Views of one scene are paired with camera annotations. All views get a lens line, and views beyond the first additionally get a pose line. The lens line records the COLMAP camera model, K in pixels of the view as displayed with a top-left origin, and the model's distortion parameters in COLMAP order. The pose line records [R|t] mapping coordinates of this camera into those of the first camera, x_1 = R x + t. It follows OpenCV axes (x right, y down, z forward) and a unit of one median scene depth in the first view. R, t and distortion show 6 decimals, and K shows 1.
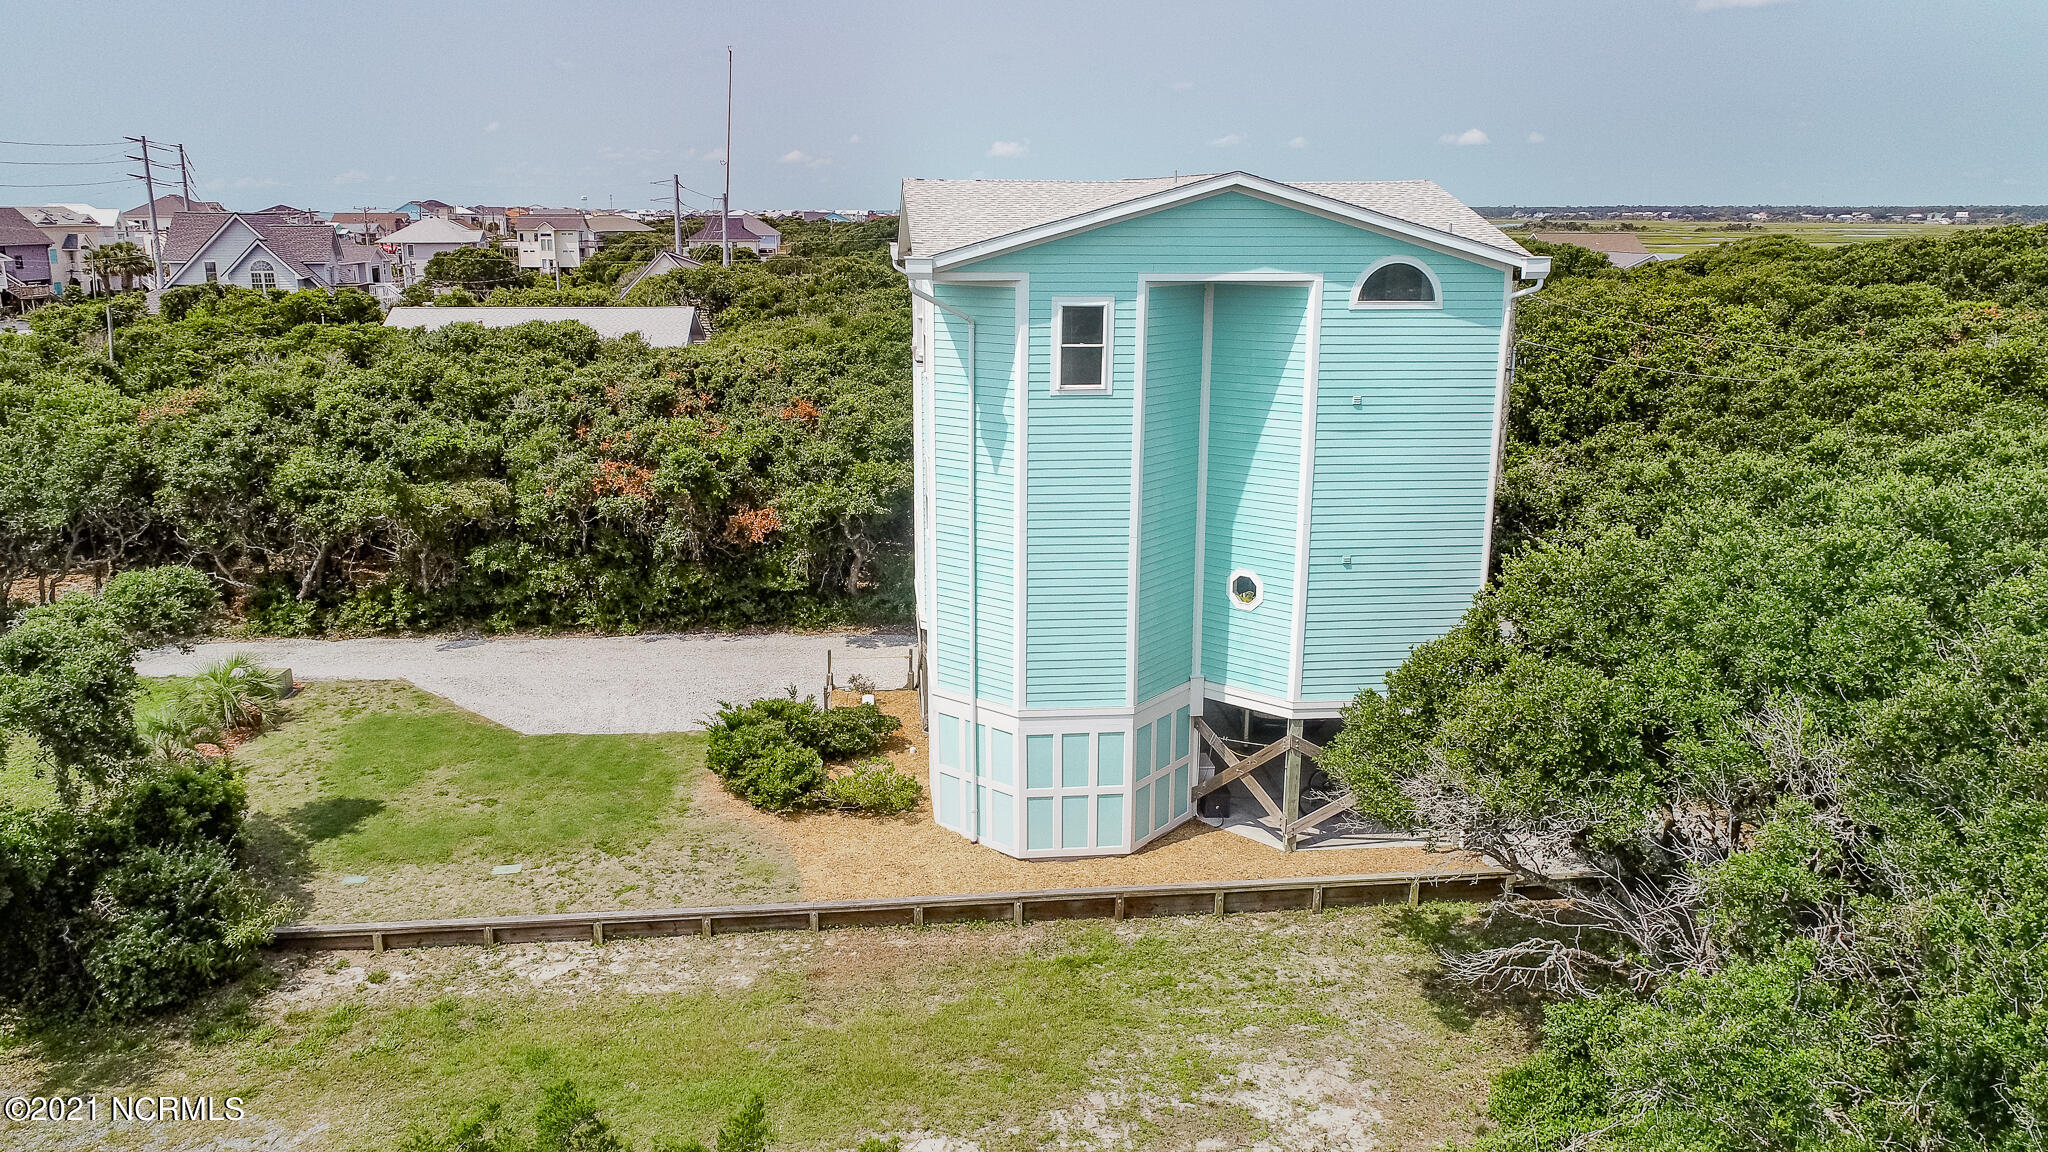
lens RADIAL K [[1425.0, 0, 1020.1], [0, 1425.0, 574.3], [0, 0, 1]] dist [0.006265, -0.004734]
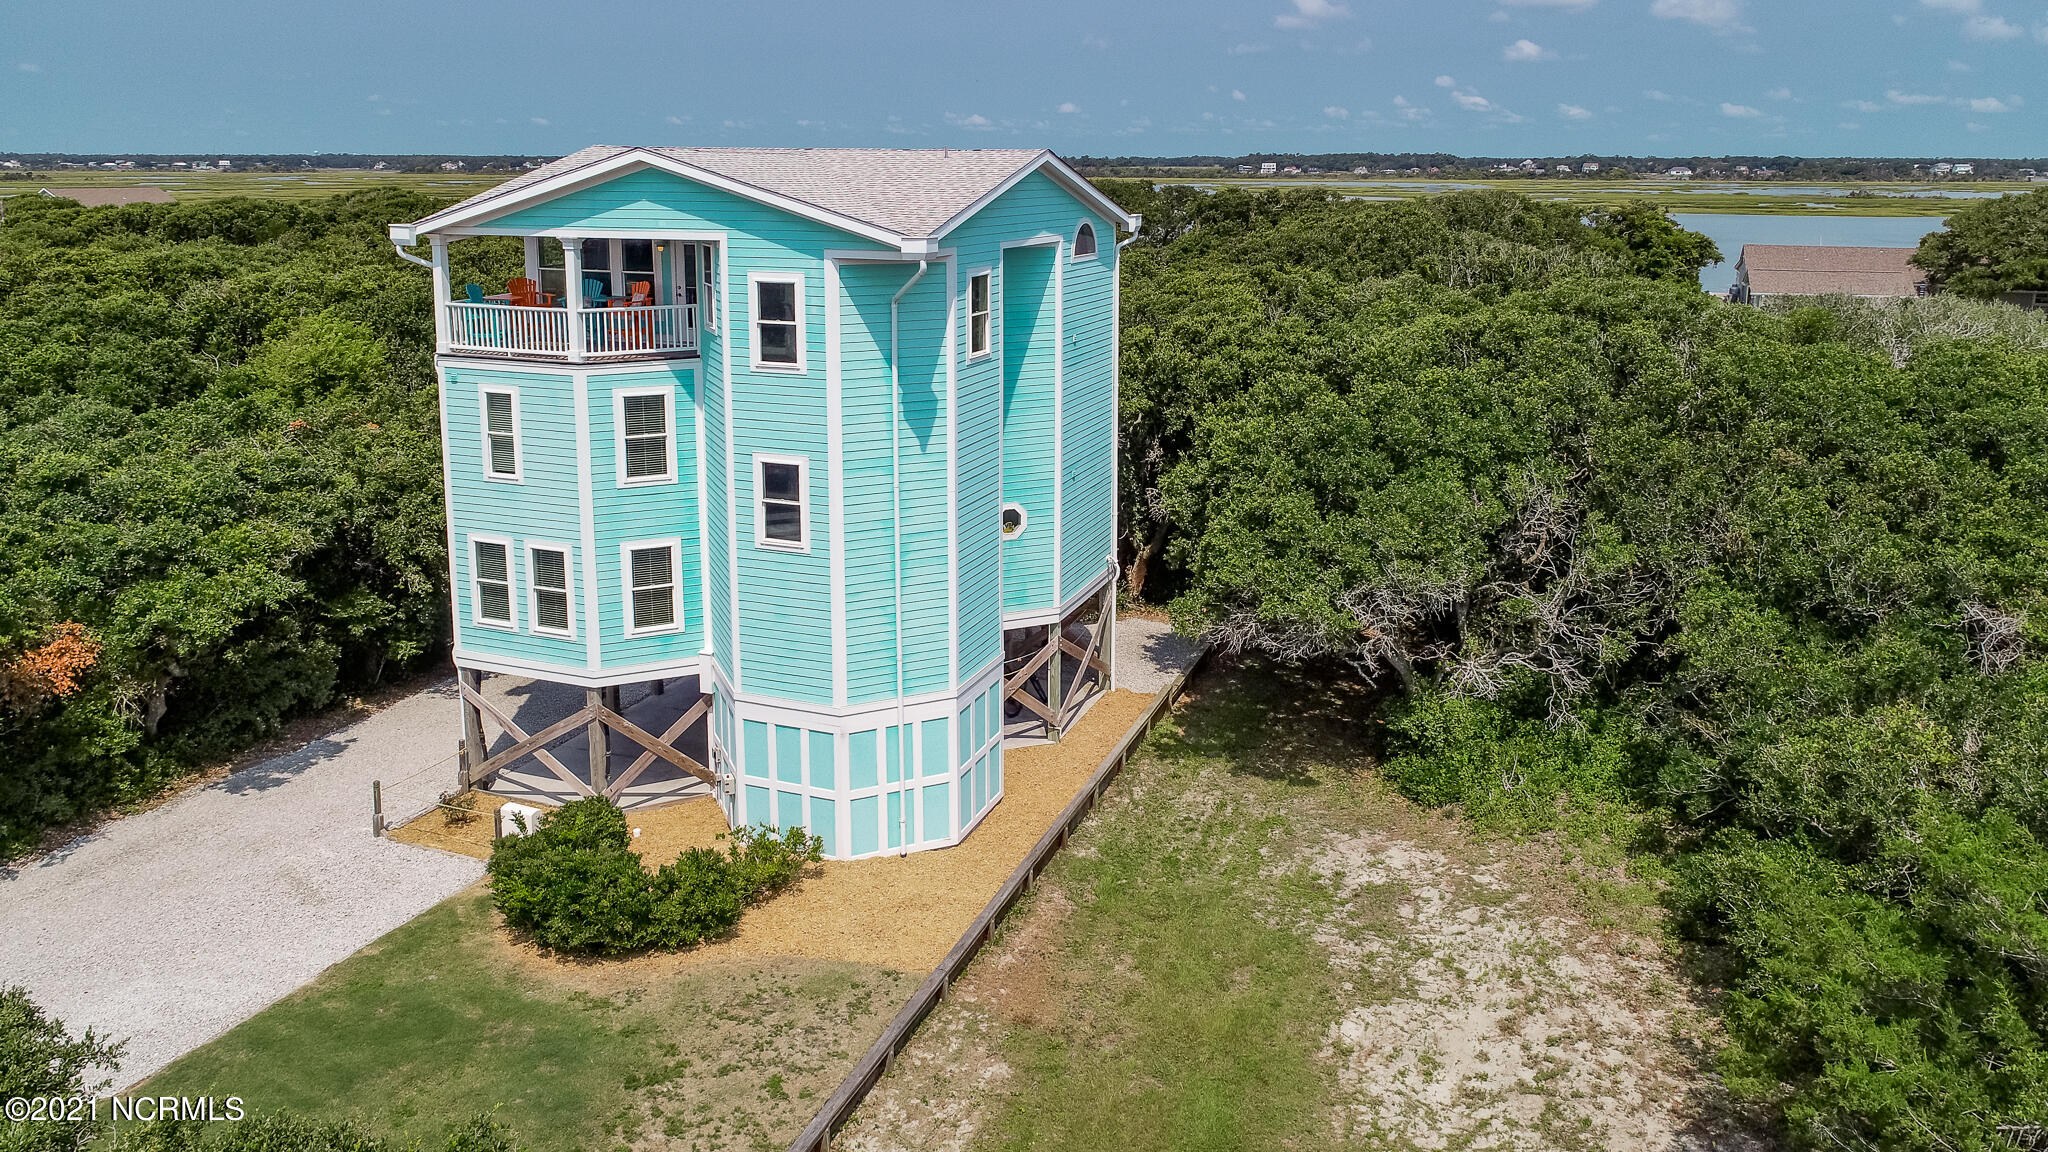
lens RADIAL K [[1425.0, 0, 1037.2], [0, 1425.0, 407.6], [0, 0, 1]] dist [0.006265, -0.004734]
pose [[0.454254, -0.150560, 0.878058, -0.806934], [0.217185, 0.974594, 0.054755, -0.134297], [-0.863993, 0.165828, 0.475412, 0.461449]]
